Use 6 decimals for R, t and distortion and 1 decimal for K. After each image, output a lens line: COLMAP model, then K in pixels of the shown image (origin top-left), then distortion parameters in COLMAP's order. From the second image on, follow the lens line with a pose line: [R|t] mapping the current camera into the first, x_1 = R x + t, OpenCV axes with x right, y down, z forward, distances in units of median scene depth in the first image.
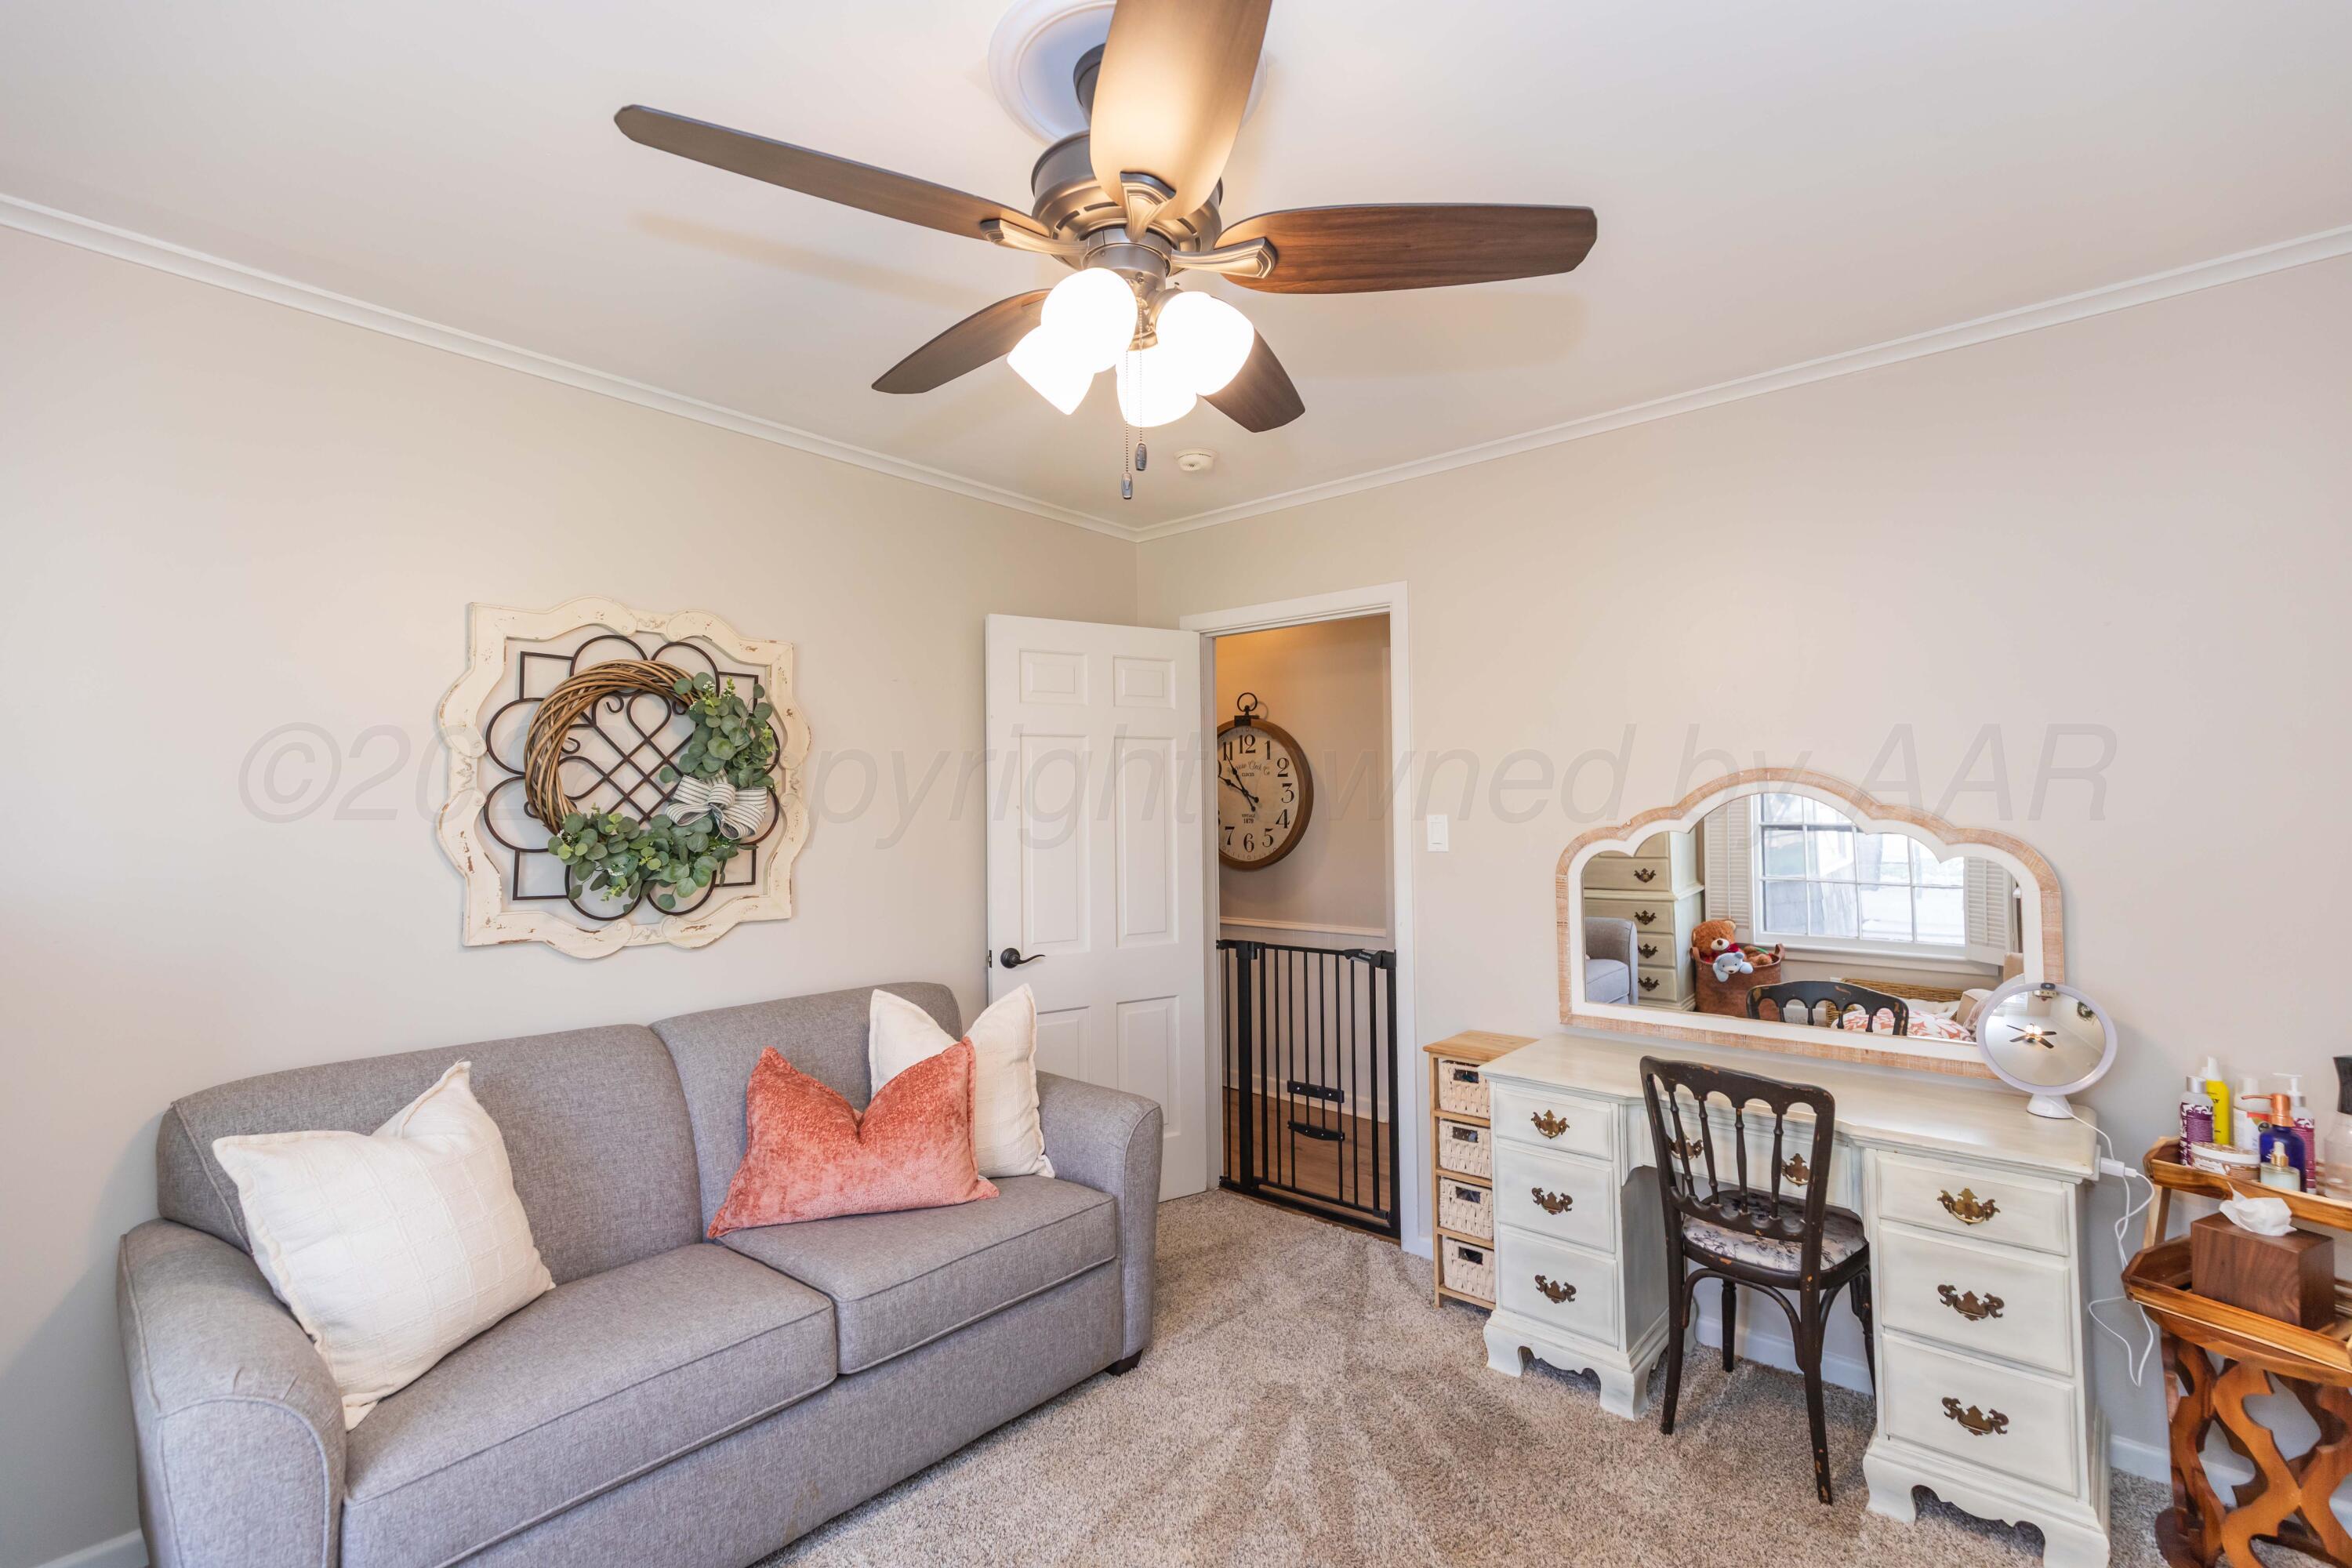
lens RADIAL K [[1062.7, 0, 1191.1], [0, 1062.7, 785.8], [0, 0, 1]] dist [0.004075, -0.000263]
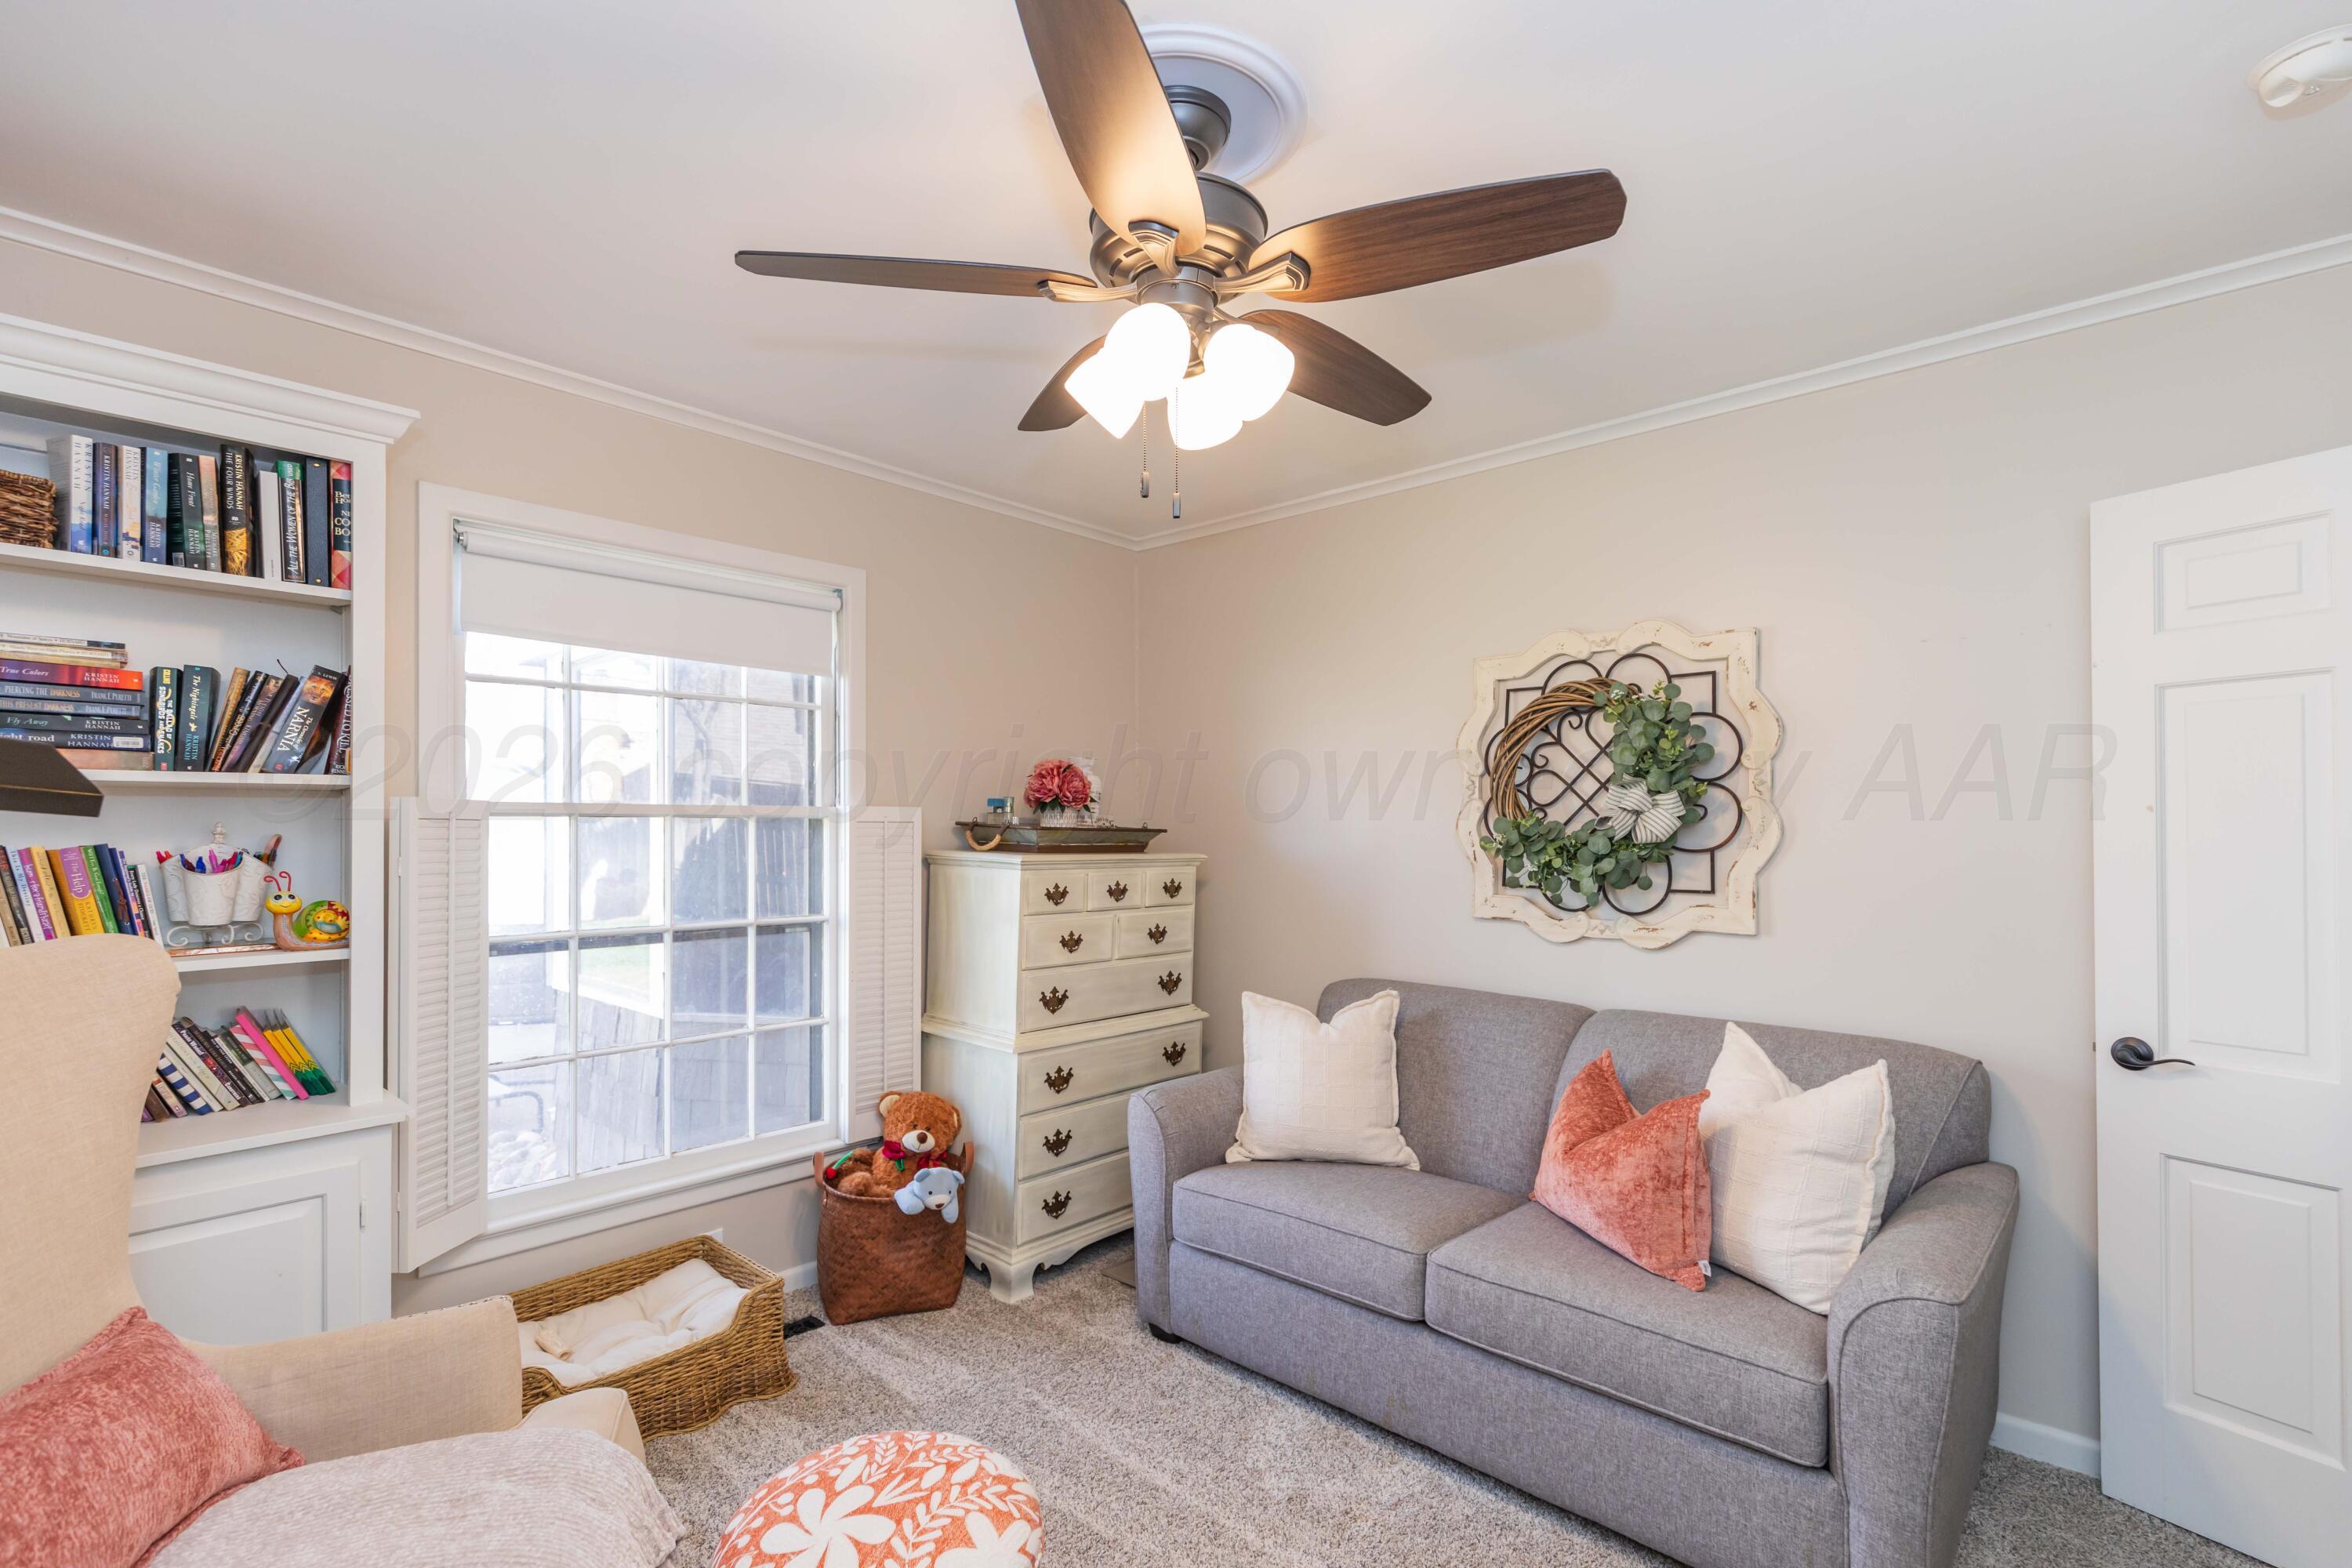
lens RADIAL K [[1089.9, 0, 1168.1], [0, 1089.9, 826.6], [0, 0, 1]] dist [0.001017, 0.000005]
pose [[-0.053564, 0.011615, -0.998497, 0.641274], [0.026612, 0.999594, 0.010200, 0.011529], [0.998210, -0.026026, -0.053852, 0.627250]]
